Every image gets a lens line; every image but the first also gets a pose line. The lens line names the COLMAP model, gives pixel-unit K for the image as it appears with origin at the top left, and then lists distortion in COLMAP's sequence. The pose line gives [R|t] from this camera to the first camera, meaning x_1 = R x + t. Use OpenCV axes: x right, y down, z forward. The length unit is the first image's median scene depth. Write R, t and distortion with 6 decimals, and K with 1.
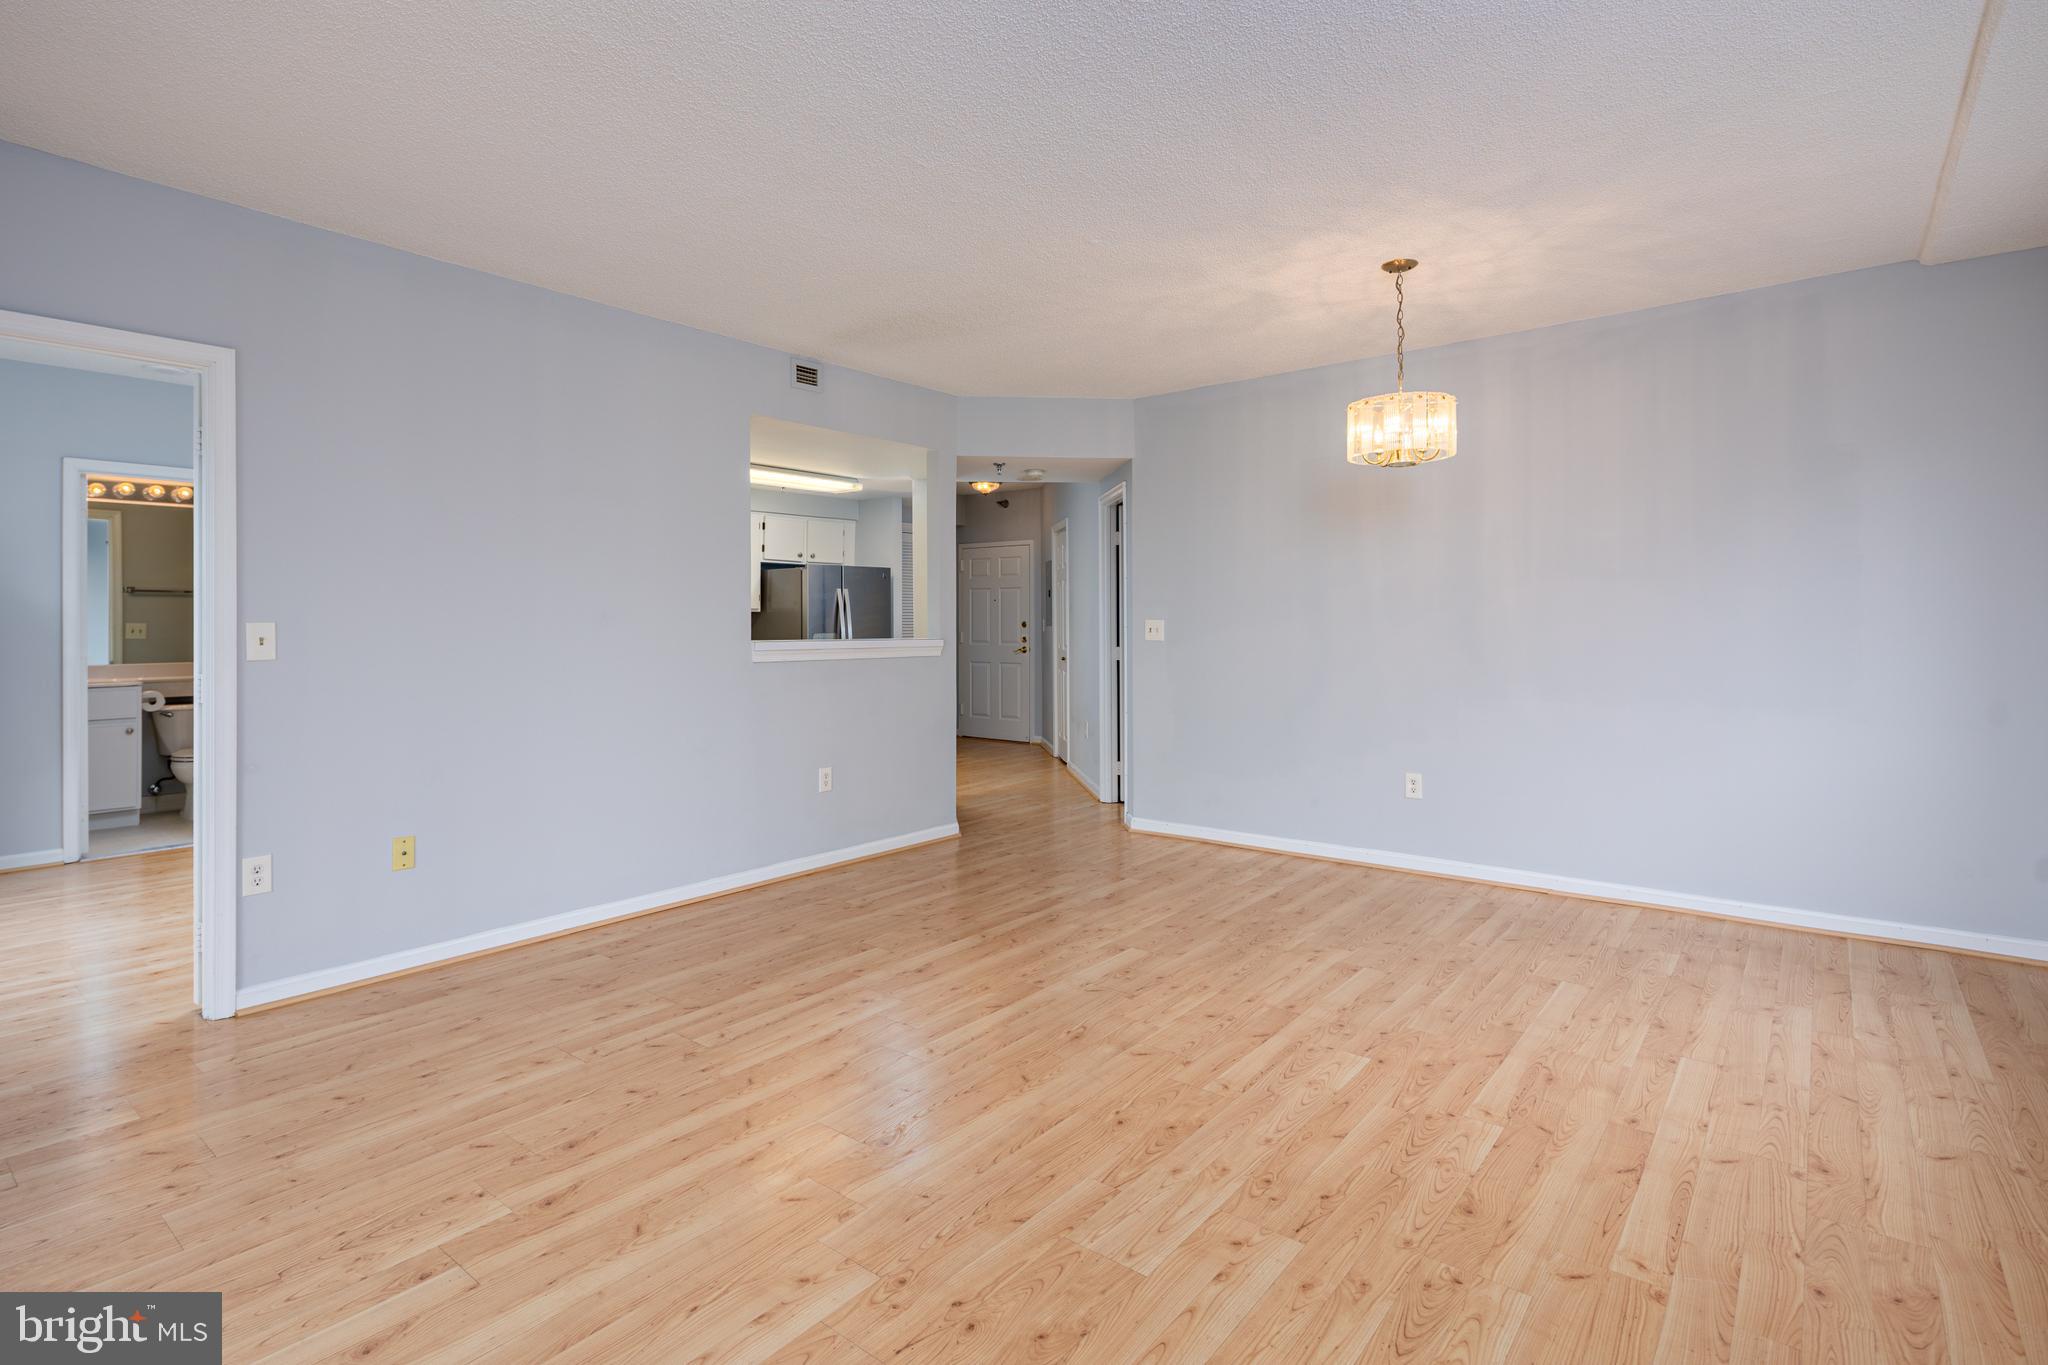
lens RADIAL K [[997.4, 0, 1017.4], [0, 997.4, 615.3], [0, 0, 1]] dist [0.009809, -0.009386]
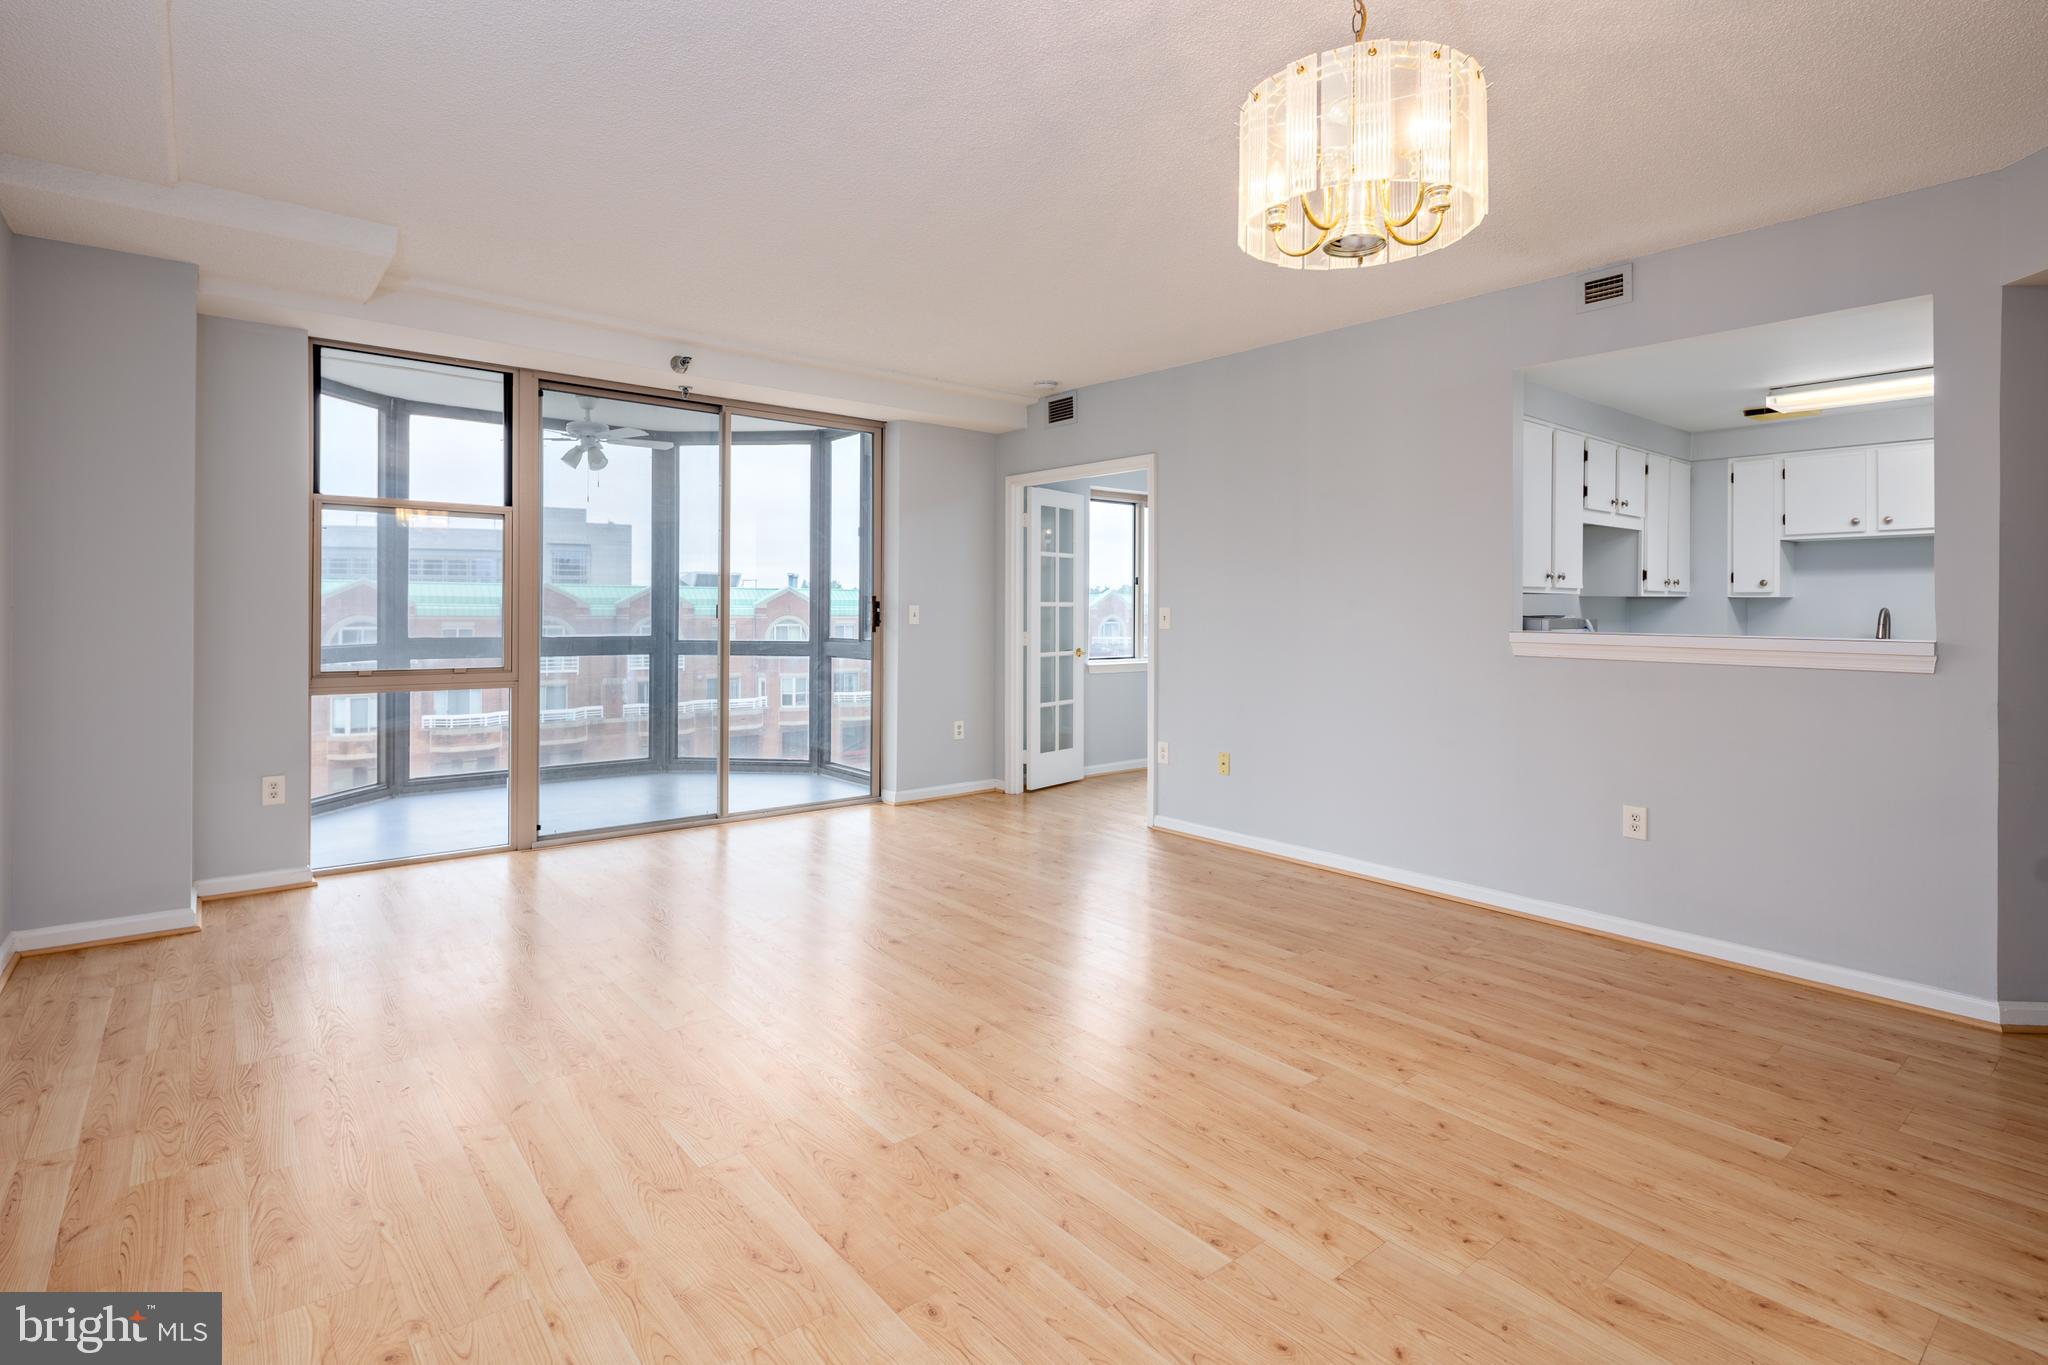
lens RADIAL K [[997.4, 0, 1017.4], [0, 997.4, 615.3], [0, 0, 1]] dist [0.009809, -0.009386]
pose [[-0.205957, 0.008998, -0.978520, 0.980189], [0.001813, 0.999960, 0.008813, 0.005541], [0.978559, 0.000041, -0.205965, 1.101440]]
